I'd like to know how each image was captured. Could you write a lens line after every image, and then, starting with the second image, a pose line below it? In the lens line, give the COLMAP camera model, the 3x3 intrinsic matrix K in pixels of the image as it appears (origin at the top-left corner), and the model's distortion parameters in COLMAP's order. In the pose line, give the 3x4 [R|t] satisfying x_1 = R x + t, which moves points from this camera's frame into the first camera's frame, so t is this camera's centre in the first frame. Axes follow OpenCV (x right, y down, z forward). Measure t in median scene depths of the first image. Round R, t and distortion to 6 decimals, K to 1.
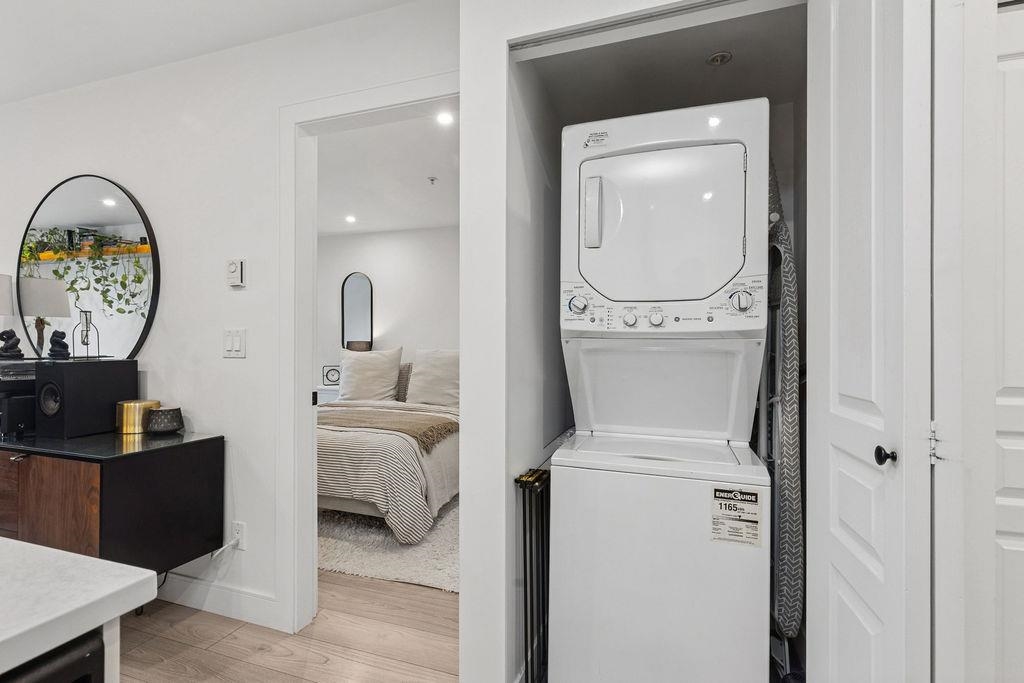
lens RADIAL K [[461.1, 0, 512.0], [0, 461.1, 341.5], [0, 0, 1]] dist [0.001173, -0.000101]
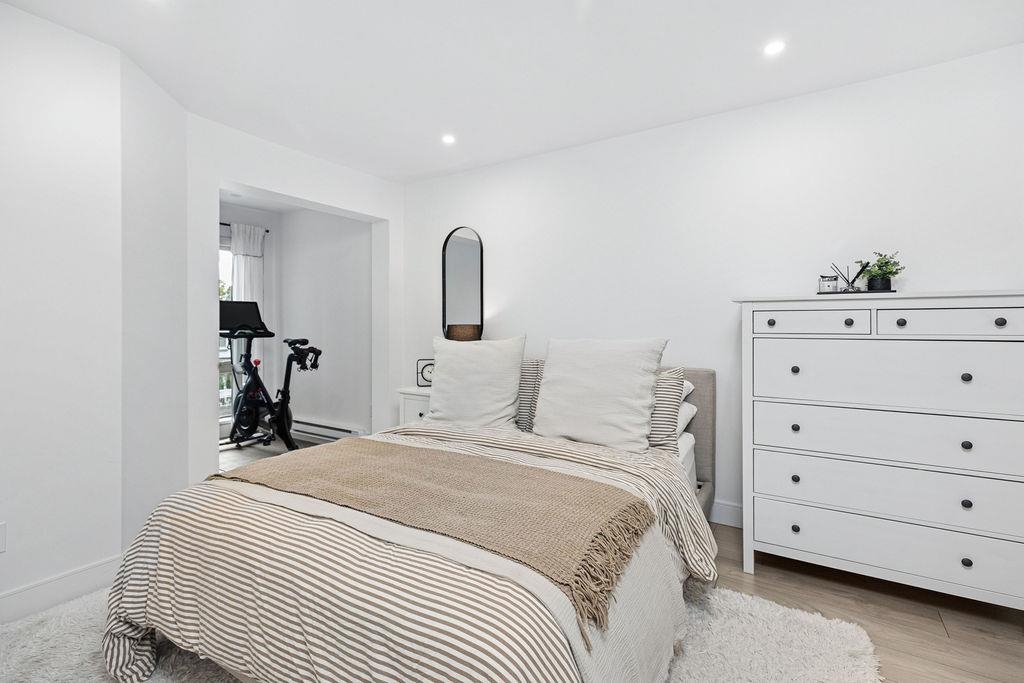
lens RADIAL K [[464.0, 0, 513.8], [0, 464.0, 326.5], [0, 0, 1]] dist [0.000531, -0.000006]
pose [[0.968247, -0.002096, -0.249986, -0.104084], [0.003408, 0.999983, 0.004813, -0.001037], [0.249972, -0.005513, 0.968237, 0.418481]]
